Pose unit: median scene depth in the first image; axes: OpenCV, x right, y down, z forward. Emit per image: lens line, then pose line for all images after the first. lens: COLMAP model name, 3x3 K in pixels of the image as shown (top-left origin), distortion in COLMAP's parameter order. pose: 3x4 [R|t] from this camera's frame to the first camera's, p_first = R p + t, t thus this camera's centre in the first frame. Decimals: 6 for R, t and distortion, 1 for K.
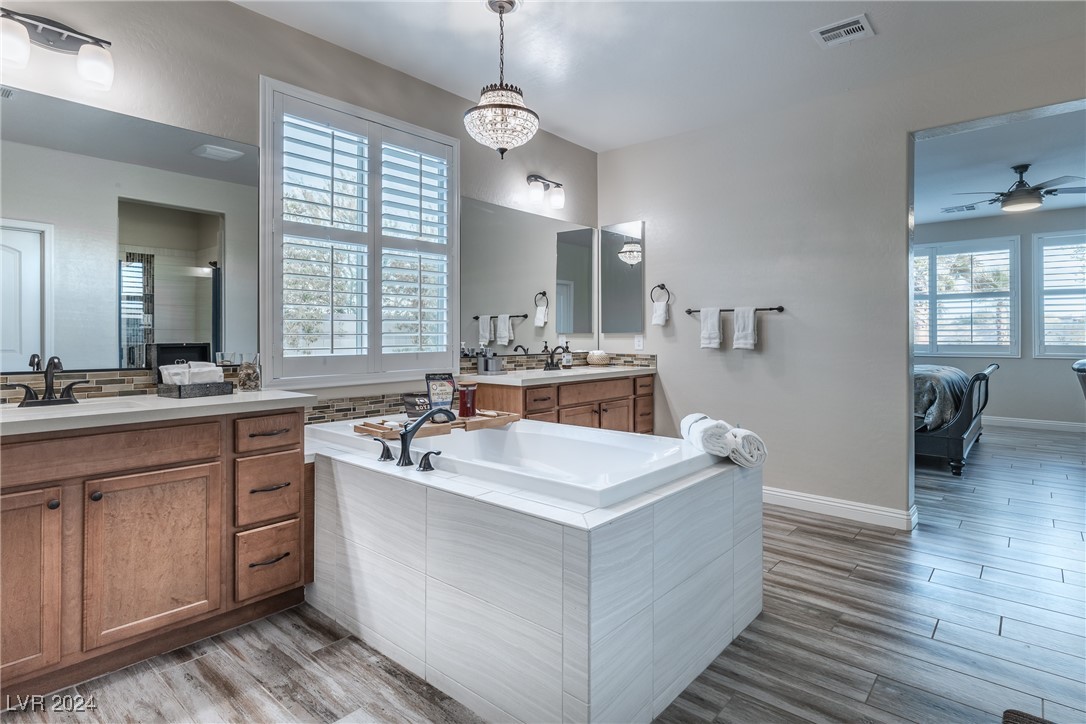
lens RADIAL K [[569.6, 0, 545.5], [0, 569.6, 330.3], [0, 0, 1]] dist [-0.000962, -0.000116]
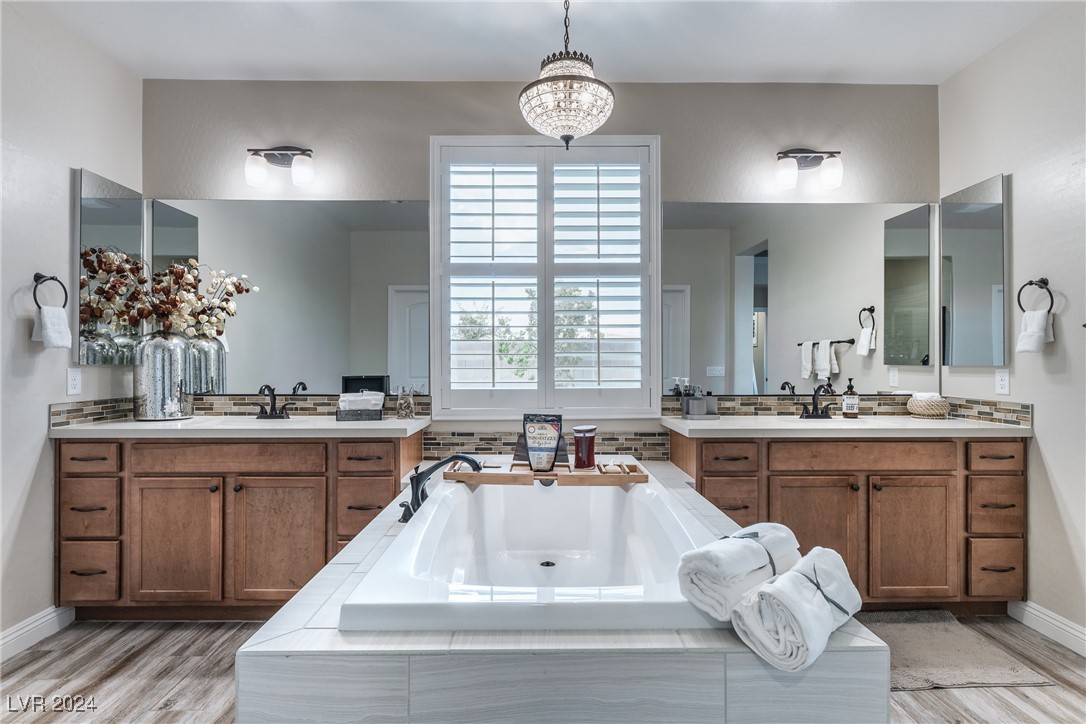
lens RADIAL K [[553.0, 0, 543.0], [0, 553.0, 362.0], [0, 0, 1]] dist [-0.010203, -0.001476]
pose [[0.663671, -0.002225, -0.748021, 0.388493], [0.007114, 0.999969, 0.003338, -0.006317], [0.747991, -0.007536, 0.663666, 0.380129]]
